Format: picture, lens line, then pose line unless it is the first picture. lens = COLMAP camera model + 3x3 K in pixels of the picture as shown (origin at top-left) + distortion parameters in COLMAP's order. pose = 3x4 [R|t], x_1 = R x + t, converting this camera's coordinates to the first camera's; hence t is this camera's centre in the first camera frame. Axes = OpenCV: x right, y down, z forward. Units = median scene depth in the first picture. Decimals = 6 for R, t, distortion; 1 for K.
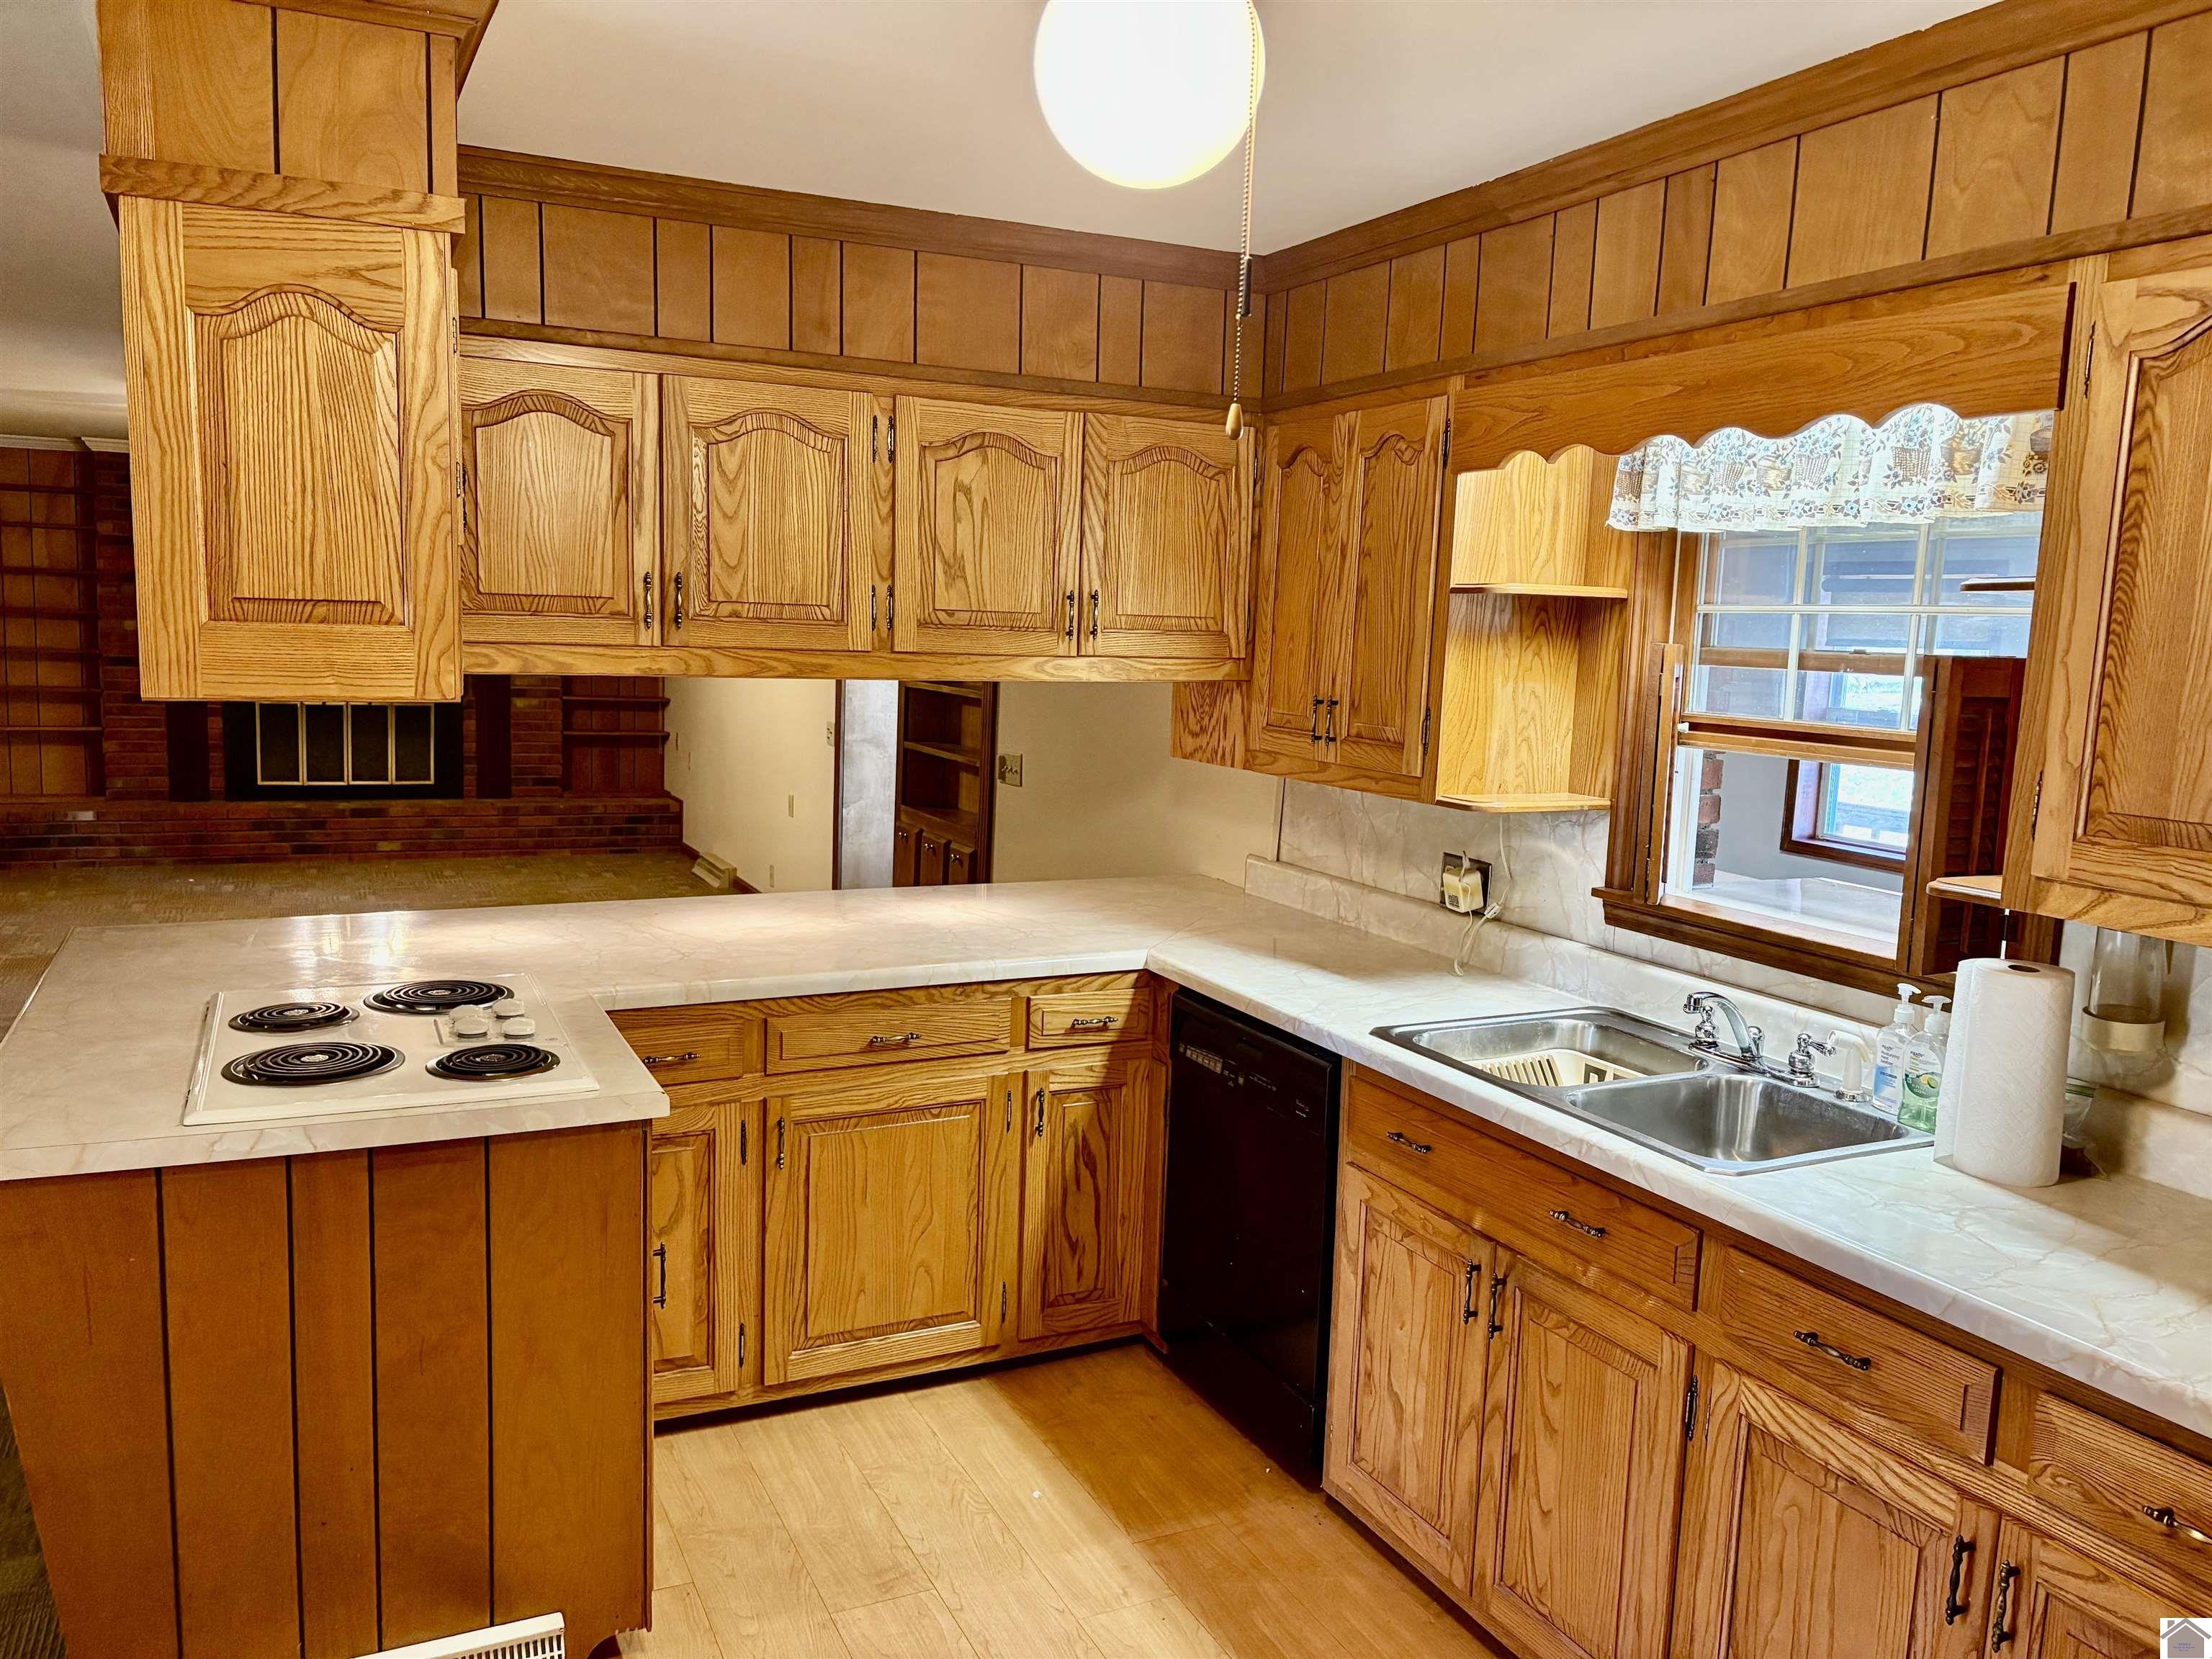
lens RADIAL K [[1658.1, 0, 1097.0], [0, 1658.1, 838.7], [0, 0, 1]] dist [0.010619, -0.004805]
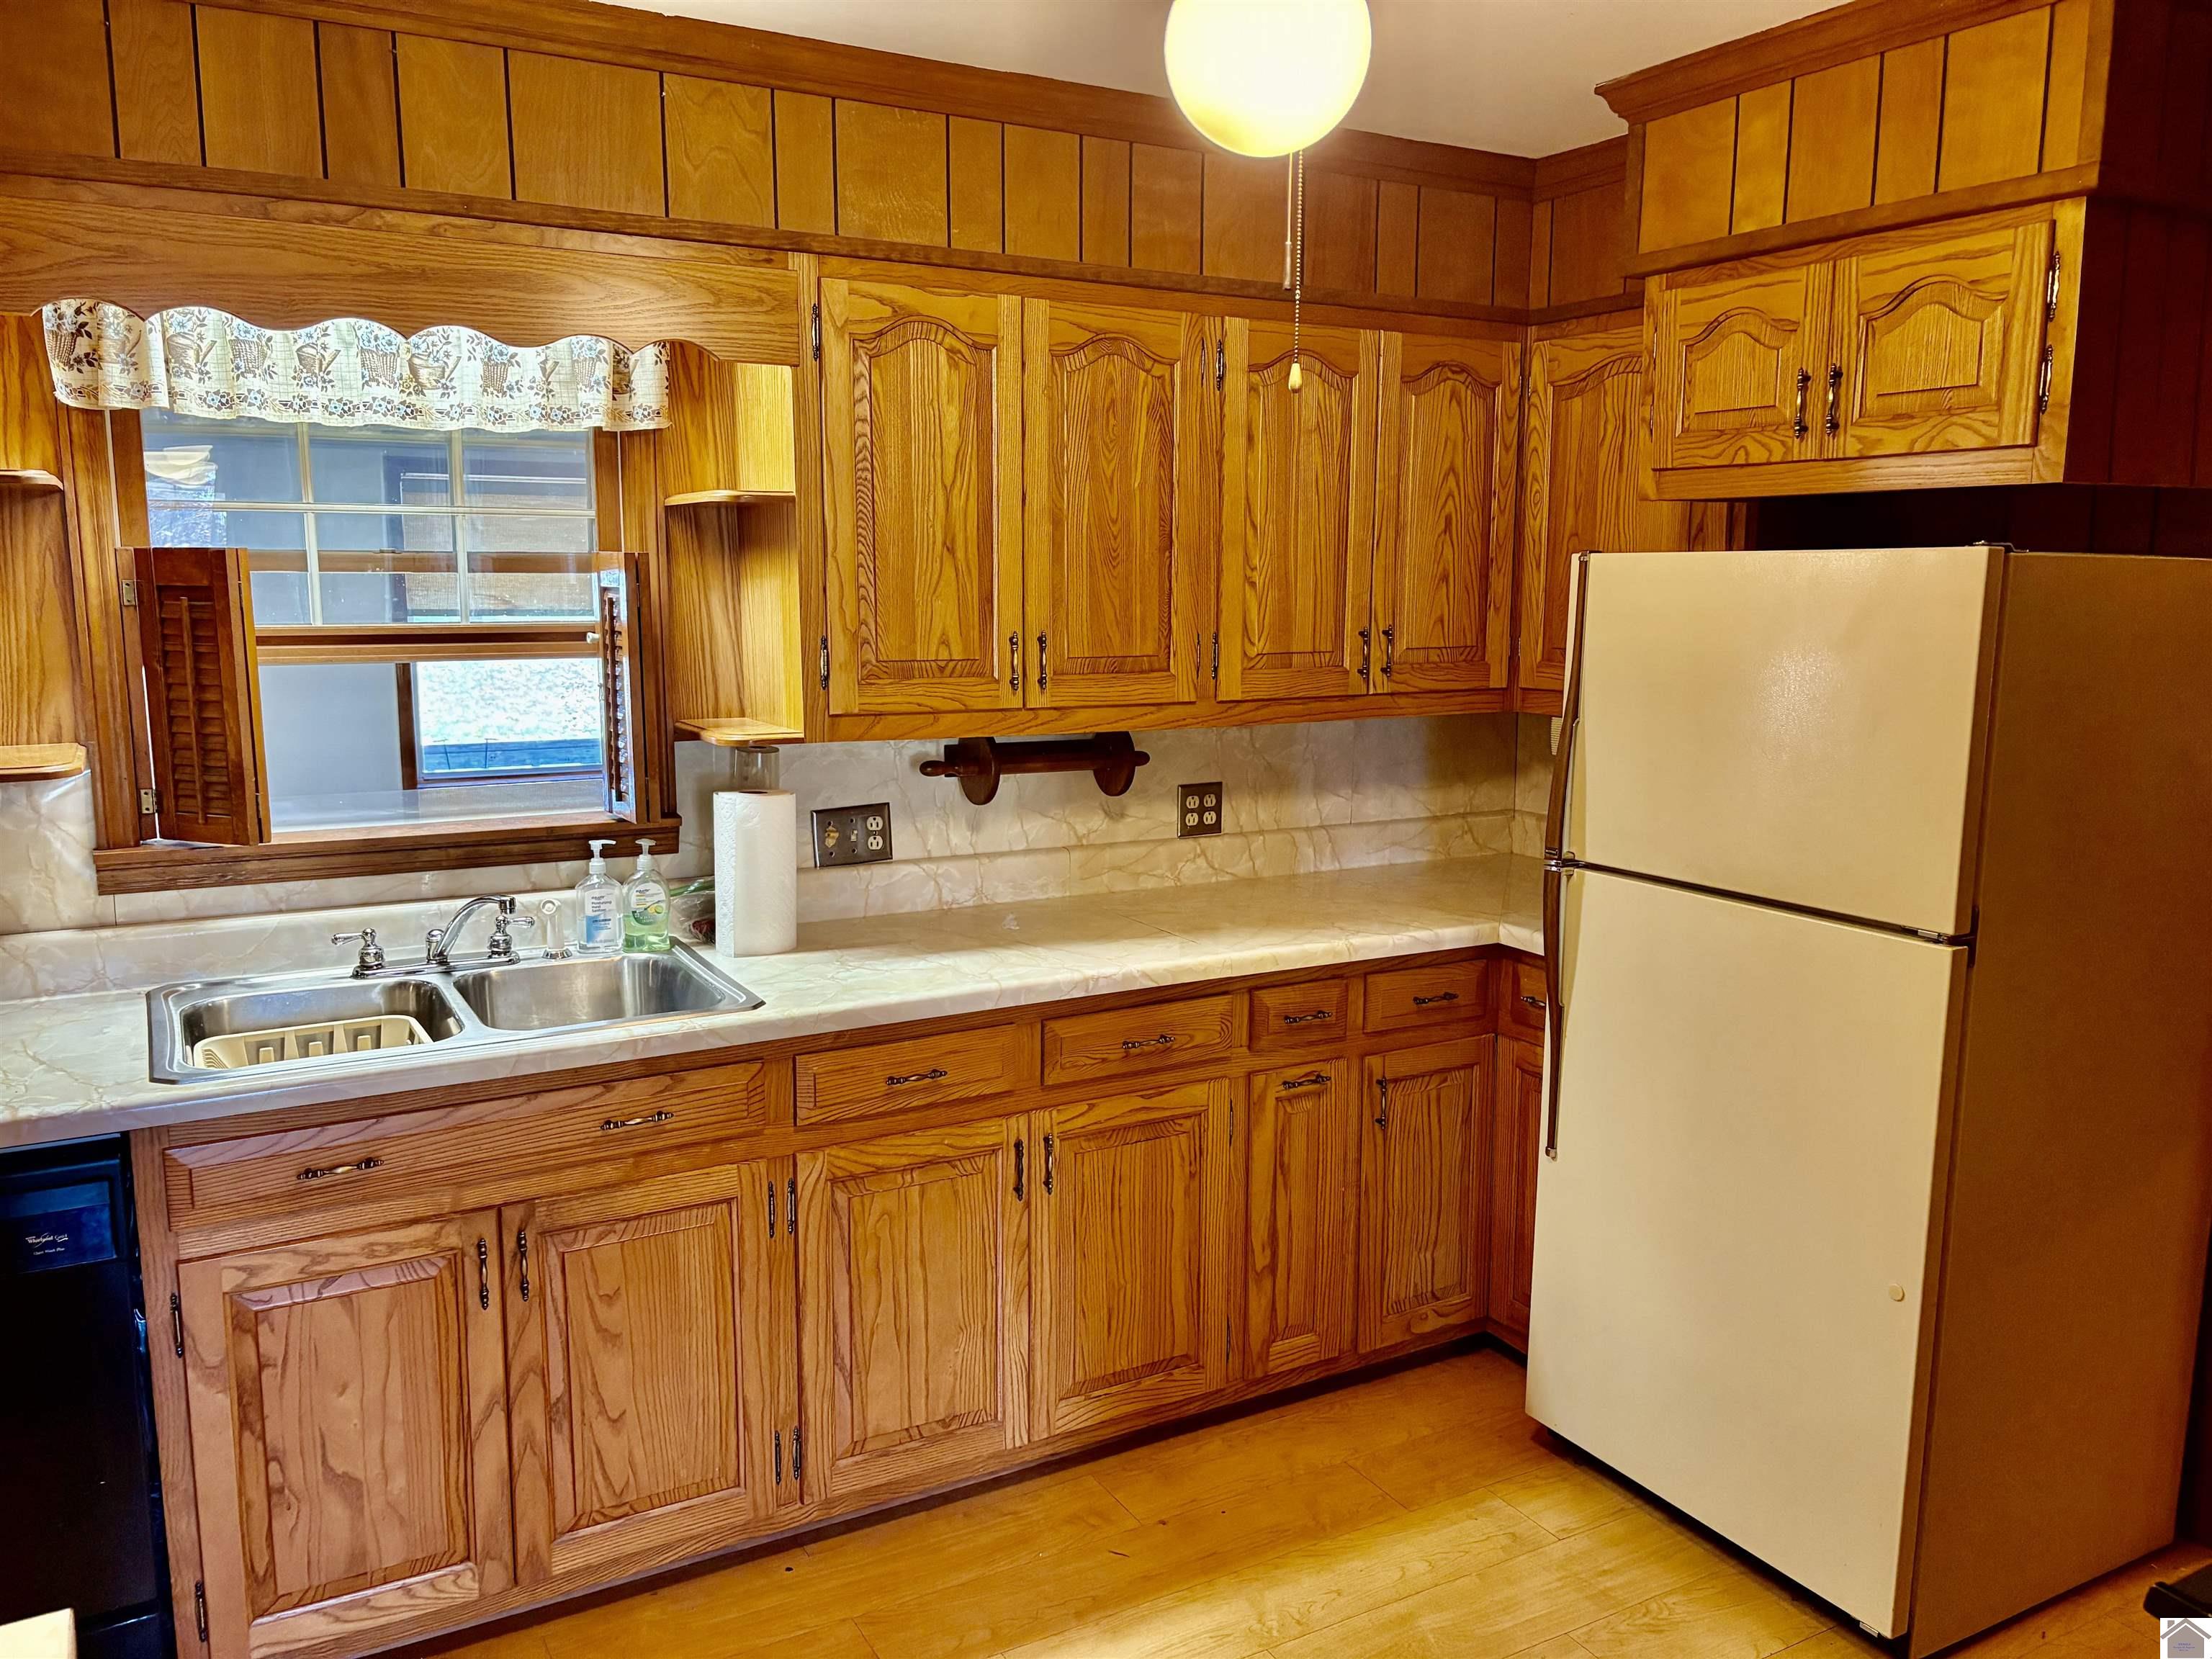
lens RADIAL K [[1658.1, 0, 1091.0], [0, 1658.1, 825.0], [0, 0, 1]] dist [0.010619, -0.004805]
pose [[-0.061613, -0.181661, 0.981429, -0.177497], [0.123342, 0.974374, 0.188099, -0.025995], [-0.990450, 0.132641, -0.037628, 0.187895]]
